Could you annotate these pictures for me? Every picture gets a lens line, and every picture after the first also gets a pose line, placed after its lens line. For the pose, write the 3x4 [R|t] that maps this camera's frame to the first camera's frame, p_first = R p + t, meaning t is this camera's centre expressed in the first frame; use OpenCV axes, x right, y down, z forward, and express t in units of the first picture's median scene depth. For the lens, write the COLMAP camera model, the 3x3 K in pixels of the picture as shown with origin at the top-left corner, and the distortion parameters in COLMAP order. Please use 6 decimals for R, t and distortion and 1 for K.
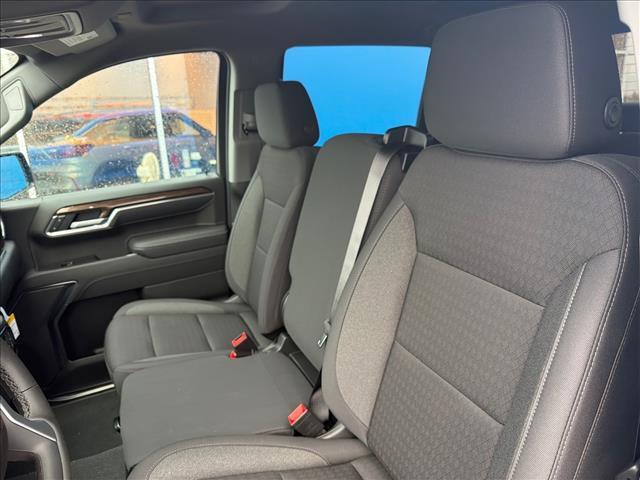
lens RADIAL K [[457.7, 0, 335.6], [0, 457.7, 239.0], [0, 0, 1]] dist [0.003504, -0.043267]
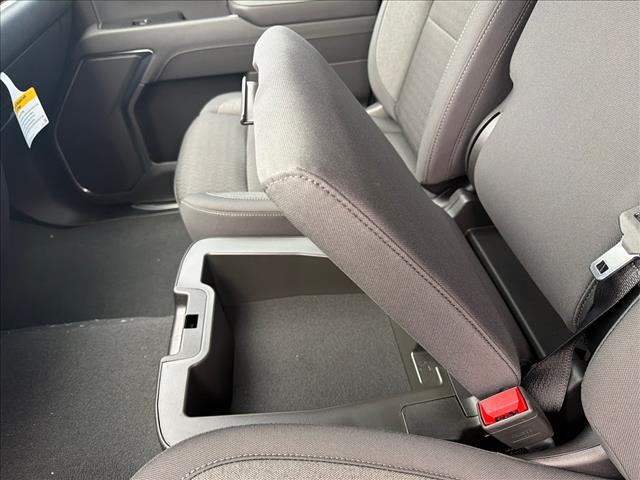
lens RADIAL K [[457.7, 0, 335.6], [0, 457.7, 239.0], [0, 0, 1]] dist [0.003504, -0.043267]
pose [[0.954218, 0.204125, -0.218636, -0.116410], [-0.101099, 0.908029, 0.406524, 0.048845], [0.281509, -0.365809, 0.887094, 0.412109]]
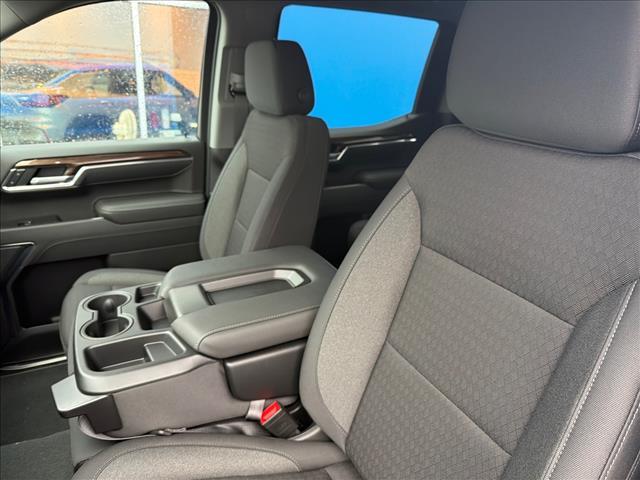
lens RADIAL K [[457.7, 0, 335.6], [0, 457.7, 239.0], [0, 0, 1]] dist [0.003504, -0.043267]
pose [[0.995647, 0.077395, 0.051940, -0.017843], [-0.079929, 0.995615, 0.048612, -0.007552], [-0.047950, -0.052552, 0.997466, 0.071385]]
